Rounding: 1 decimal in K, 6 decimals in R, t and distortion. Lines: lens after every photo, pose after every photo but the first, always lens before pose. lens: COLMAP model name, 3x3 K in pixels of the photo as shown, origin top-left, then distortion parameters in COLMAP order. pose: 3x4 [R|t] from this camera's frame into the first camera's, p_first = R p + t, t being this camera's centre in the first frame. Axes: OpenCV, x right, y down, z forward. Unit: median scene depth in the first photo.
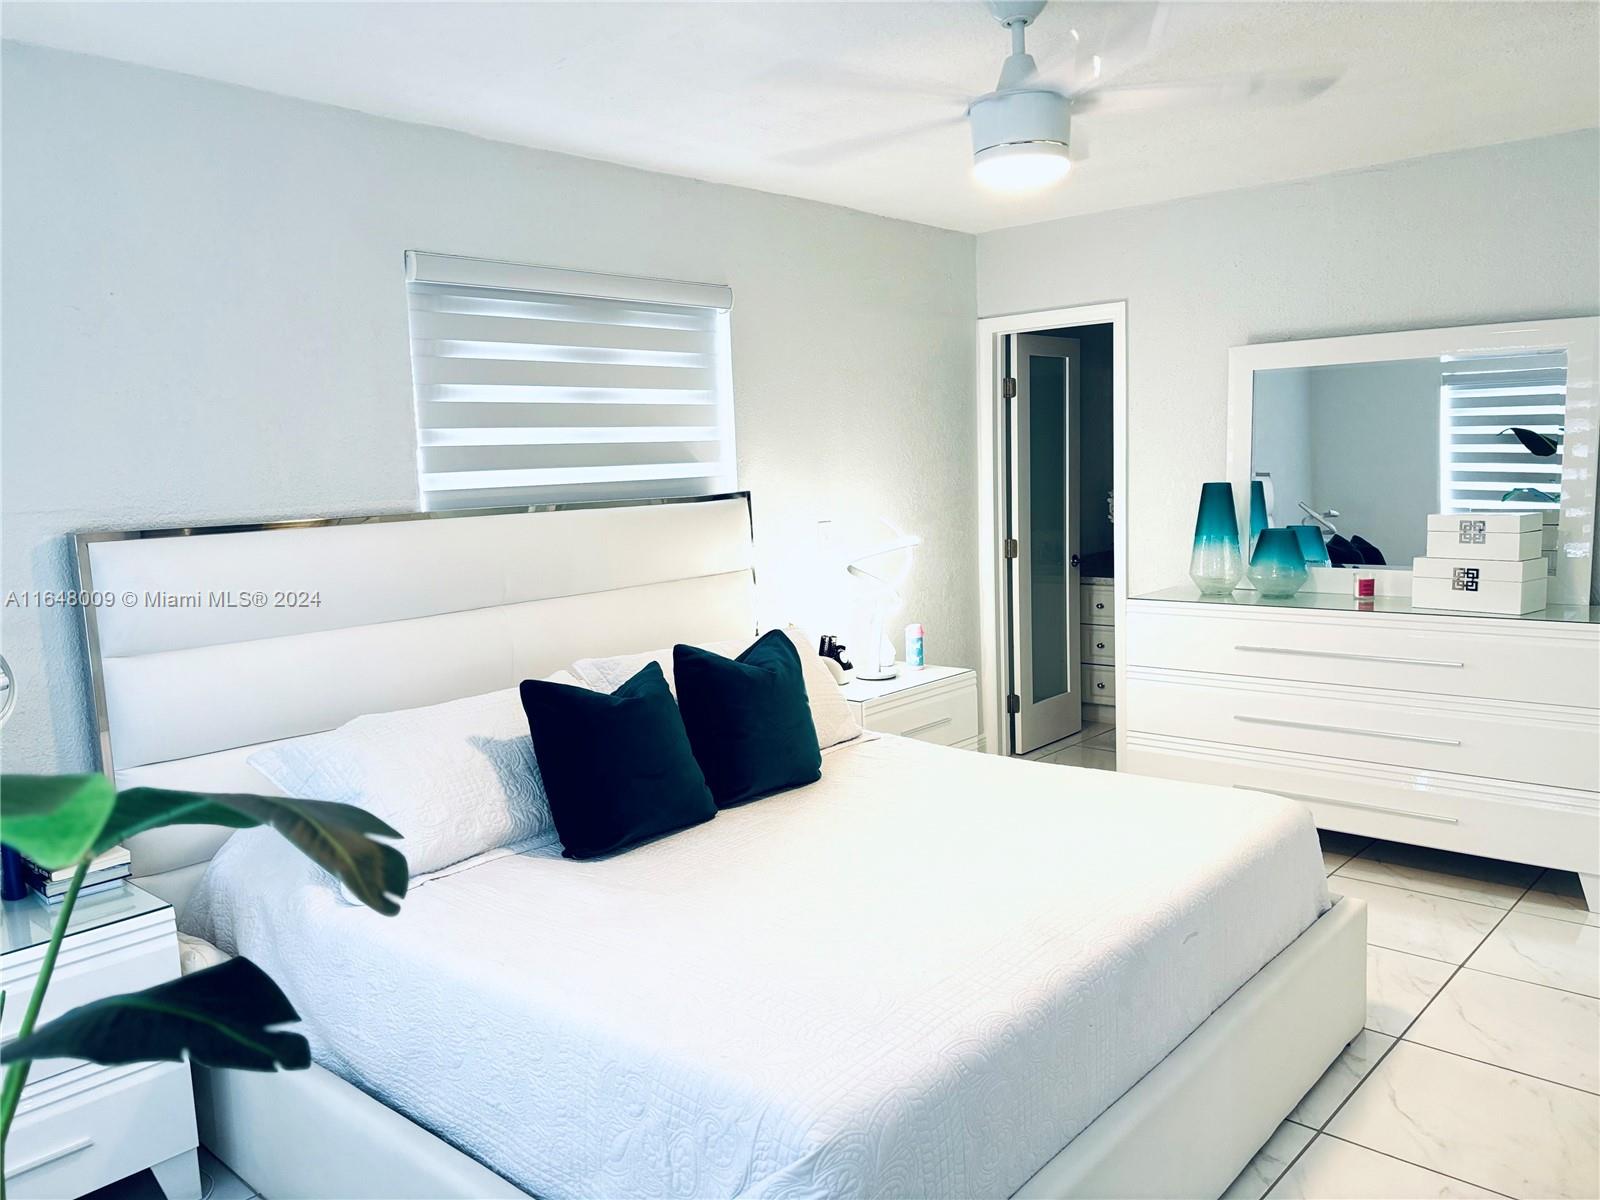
lens RADIAL K [[1210.8, 0, 798.3], [0, 1210.8, 600.3], [0, 0, 1]] dist [0.009441, 0.001870]
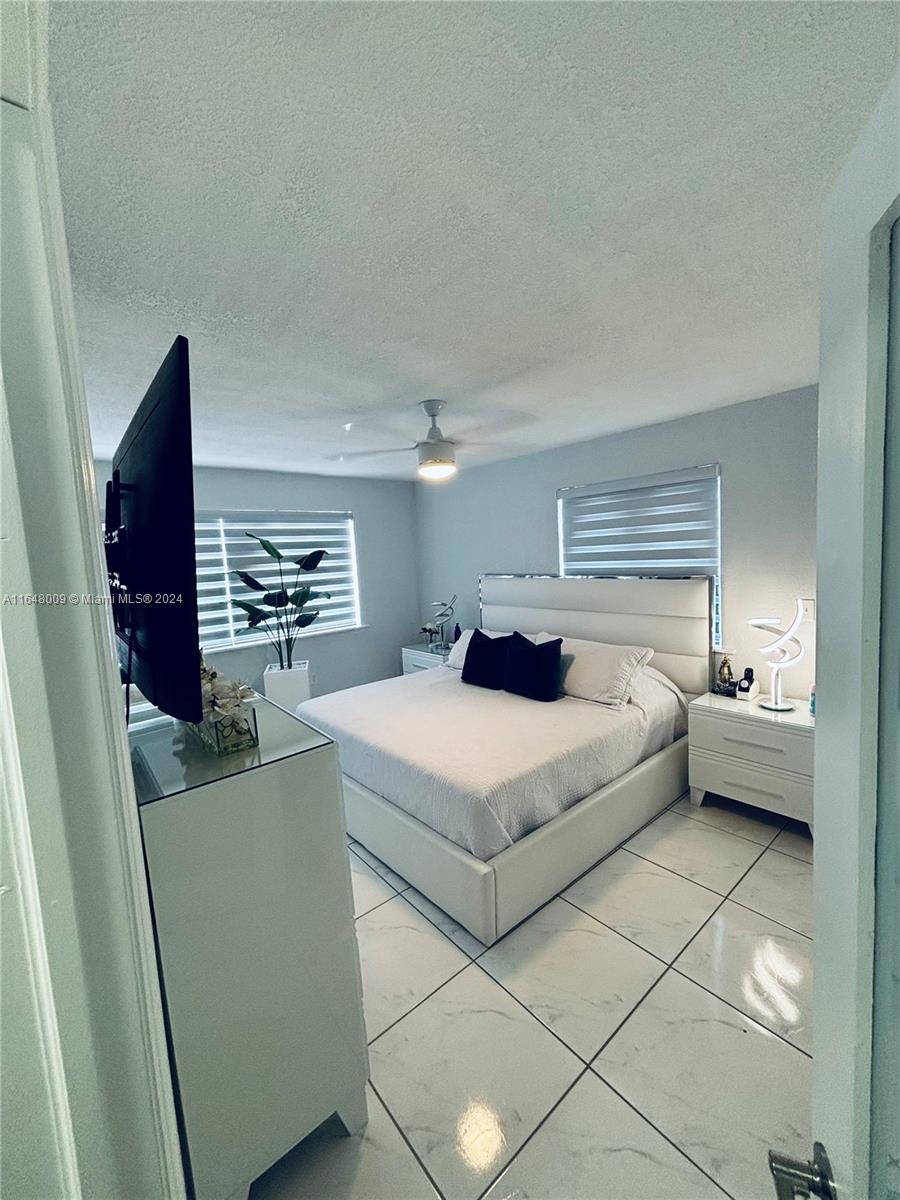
lens RADIAL K [[489.4, 0, 447.6], [0, 489.4, 599.7], [0, 0, 1]] dist [-0.004556, -0.000205]
pose [[-0.136727, 0.138729, -0.980847, 0.923311], [-0.063957, 0.986843, 0.148492, -0.174991], [0.988542, 0.083035, -0.126055, 0.875635]]
